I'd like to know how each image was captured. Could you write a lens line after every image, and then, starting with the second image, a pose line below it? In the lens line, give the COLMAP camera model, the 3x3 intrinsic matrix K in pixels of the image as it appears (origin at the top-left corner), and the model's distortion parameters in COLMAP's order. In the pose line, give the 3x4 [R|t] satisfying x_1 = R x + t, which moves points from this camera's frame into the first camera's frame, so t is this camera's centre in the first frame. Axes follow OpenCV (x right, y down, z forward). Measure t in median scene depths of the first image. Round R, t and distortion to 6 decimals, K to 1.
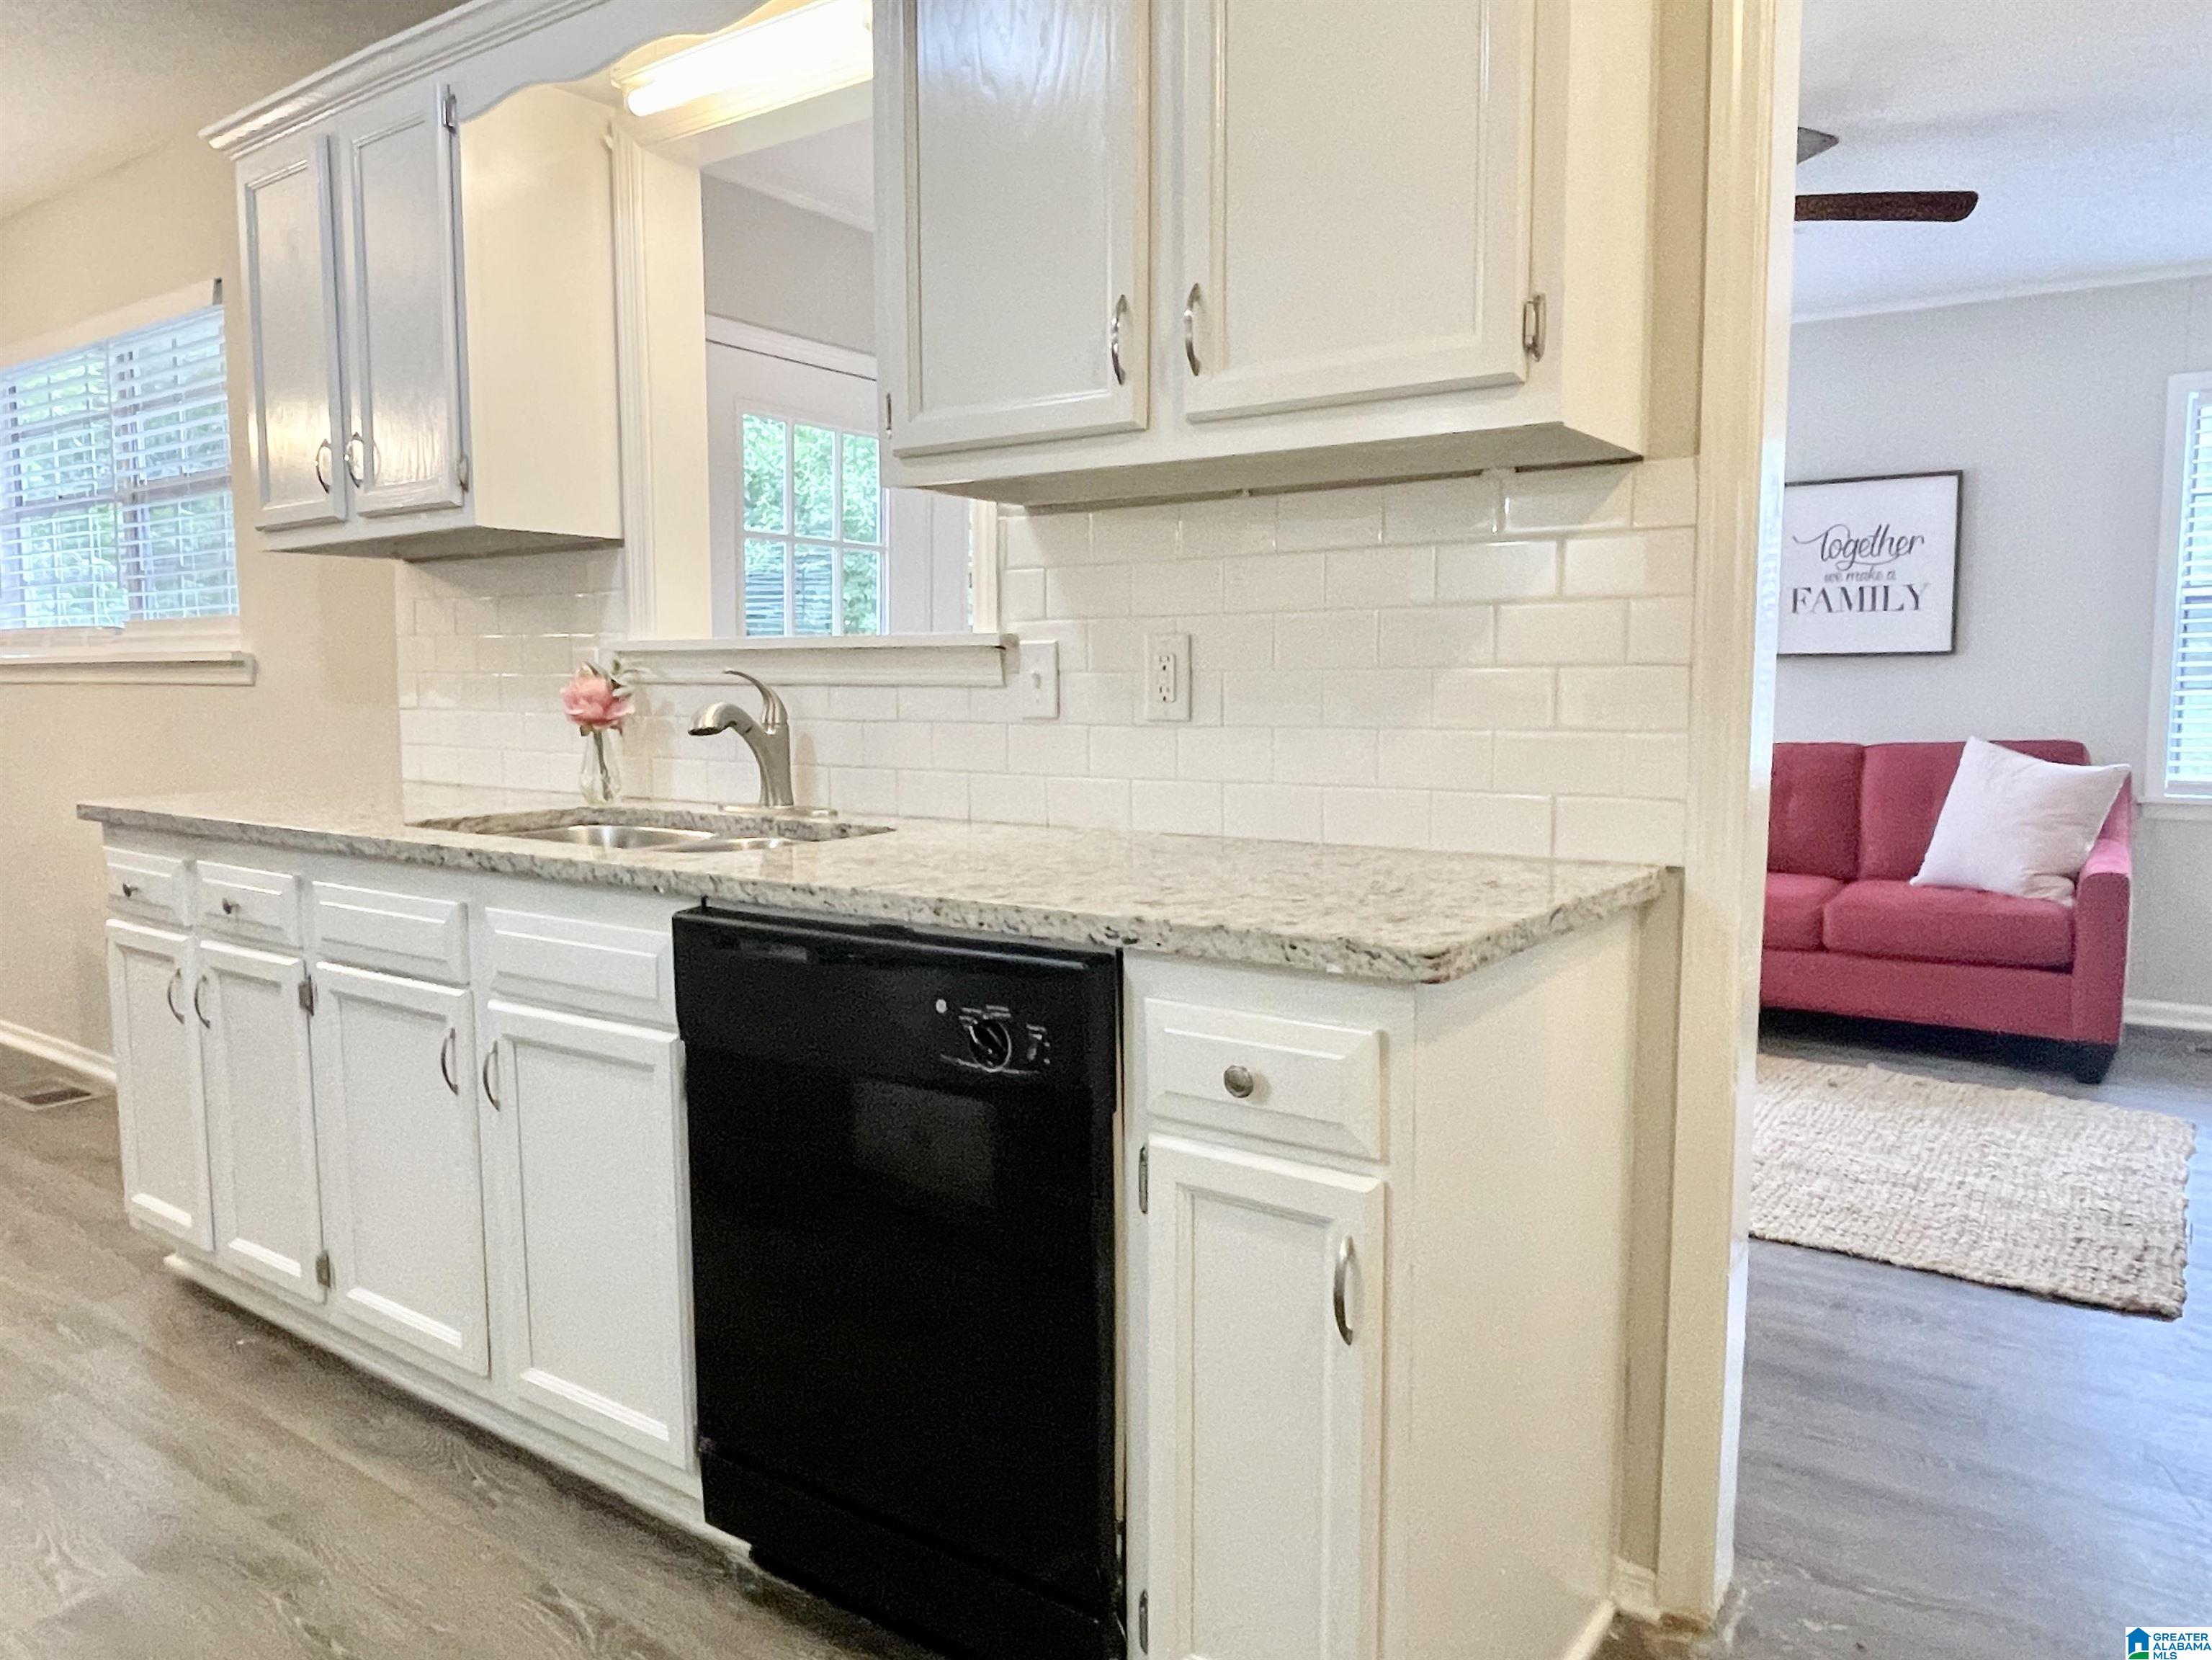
lens RADIAL K [[1490.4, 0, 1106.0], [0, 1490.4, 830.0], [0, 0, 1]] dist [0.000564, 0.000130]
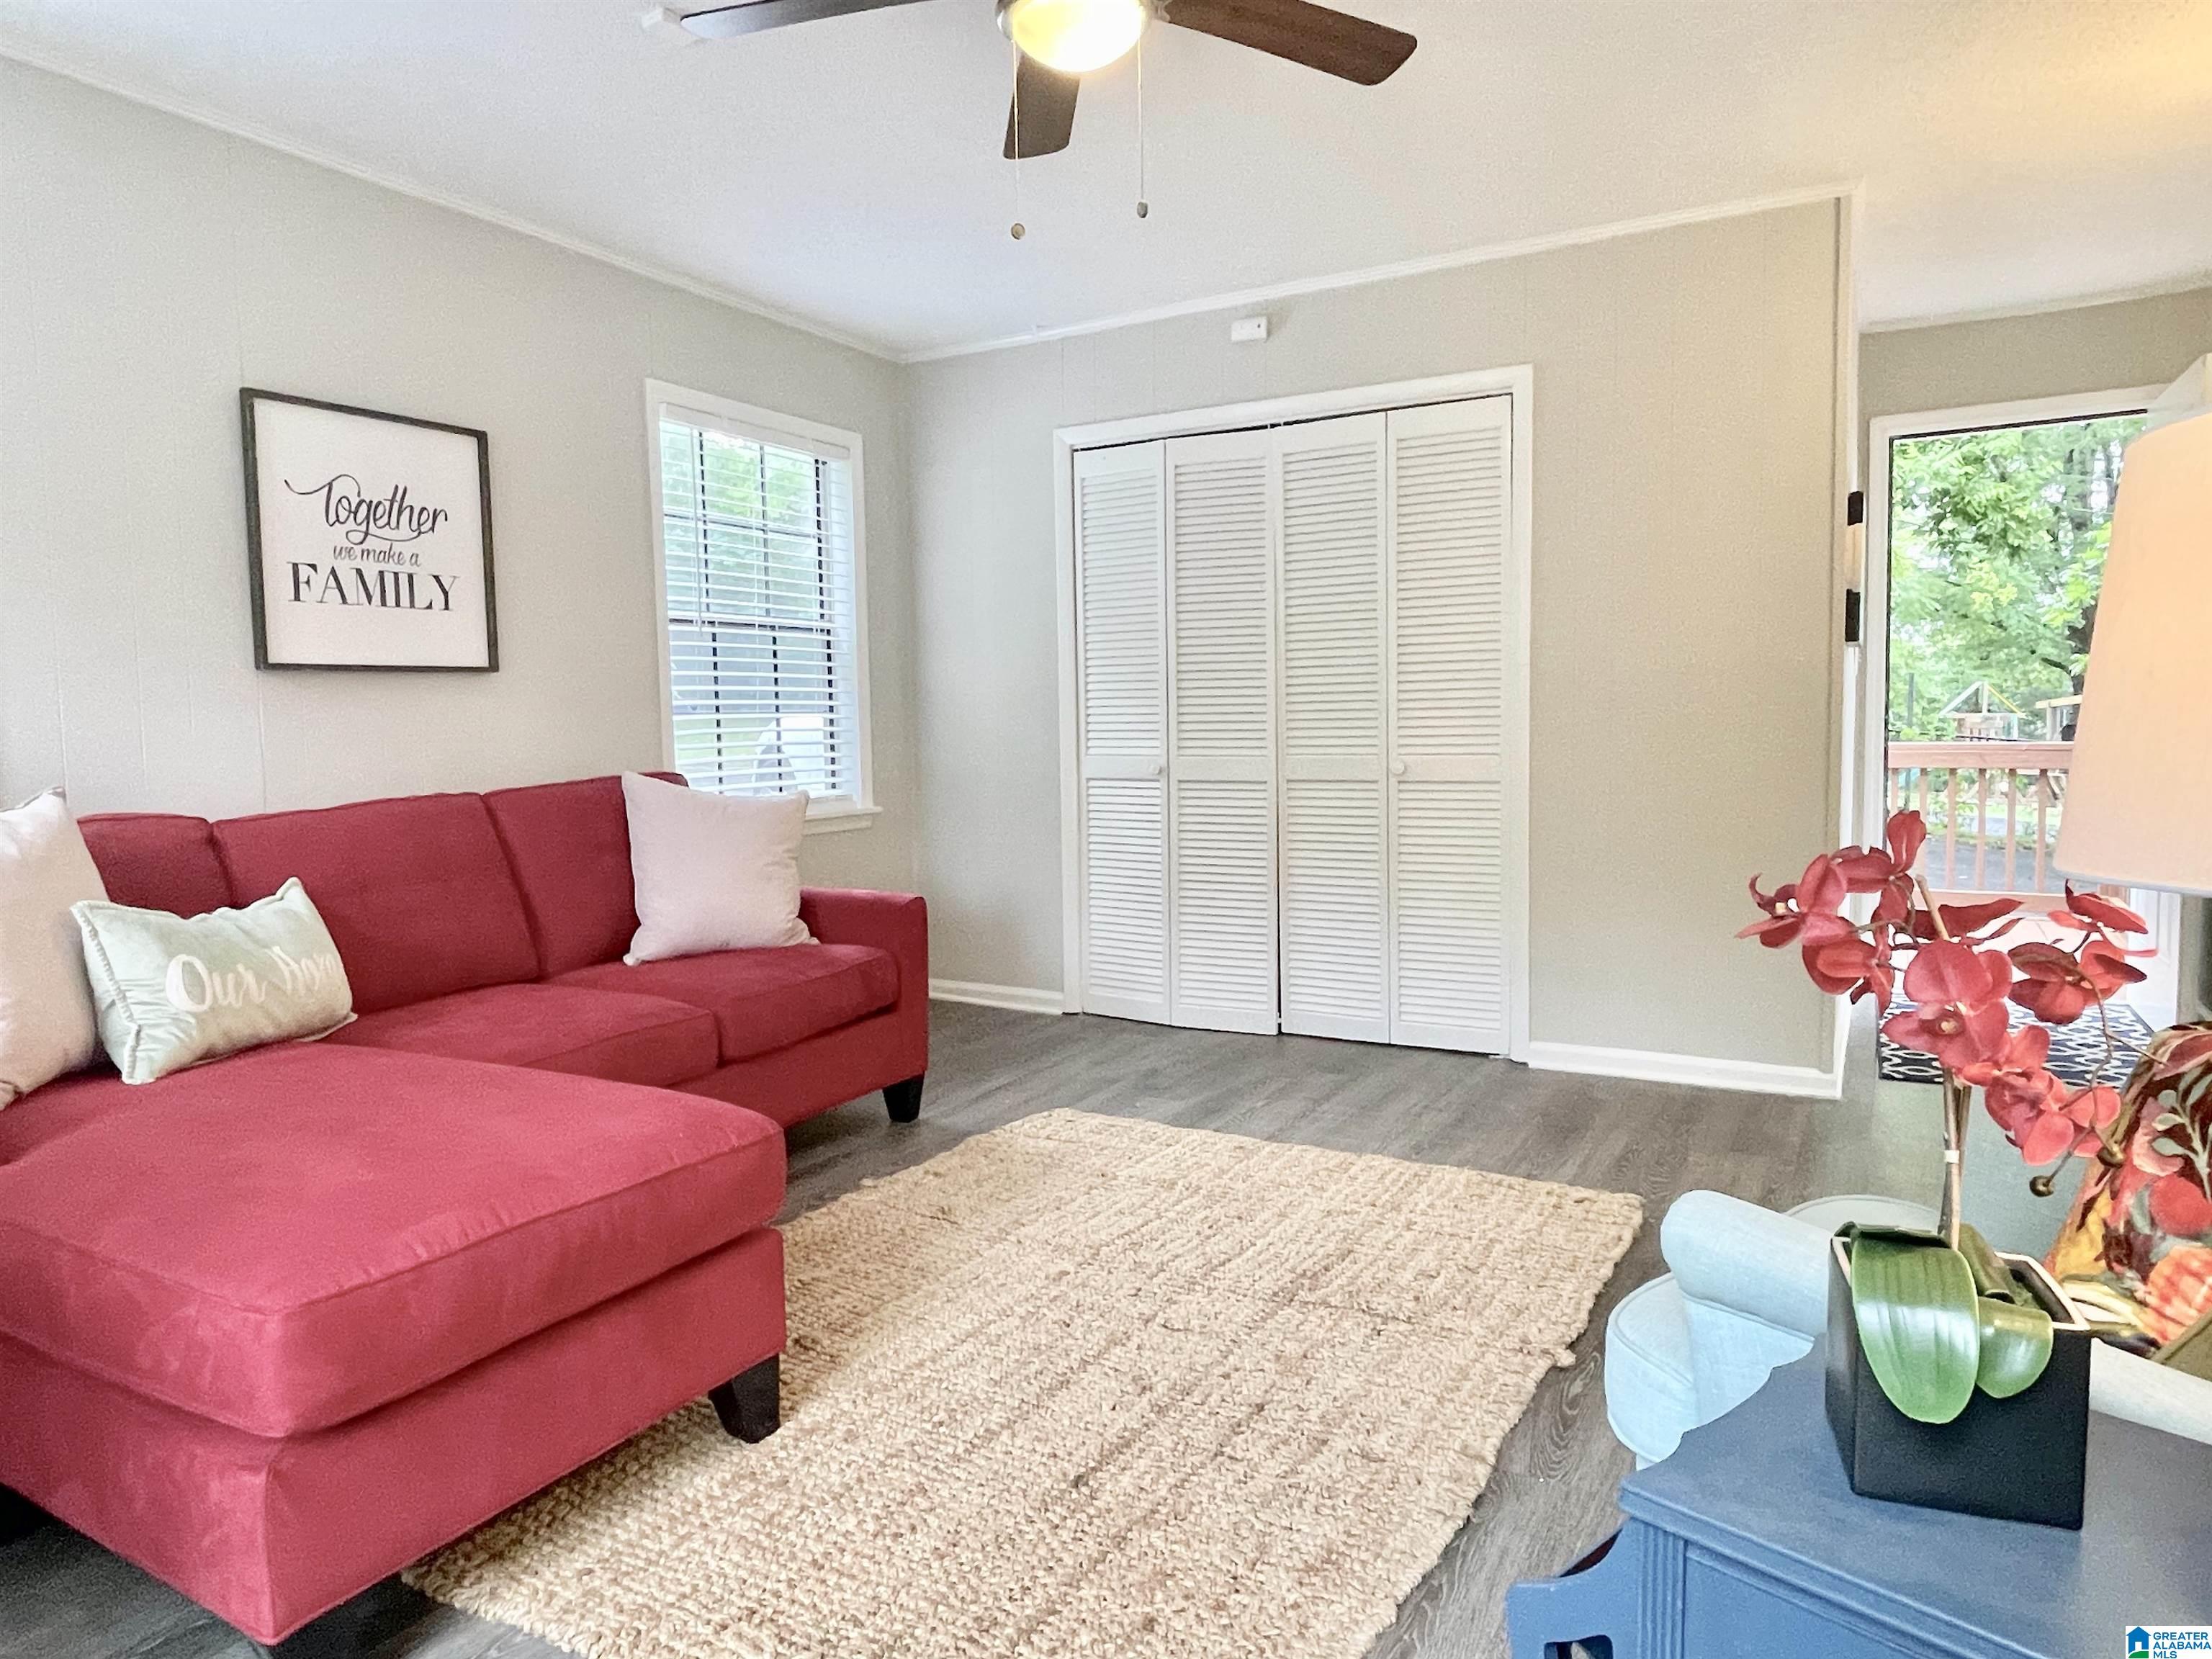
lens RADIAL K [[1392.0, 0, 1097.5], [0, 1392.0, 810.9], [0, 0, 1]] dist [0.035704, -0.049264]
pose [[-0.095032, -0.072204, 0.992852, -0.183909], [0.109037, 0.990610, 0.082477, -0.069793], [-0.989485, 0.116095, -0.086267, 0.741803]]
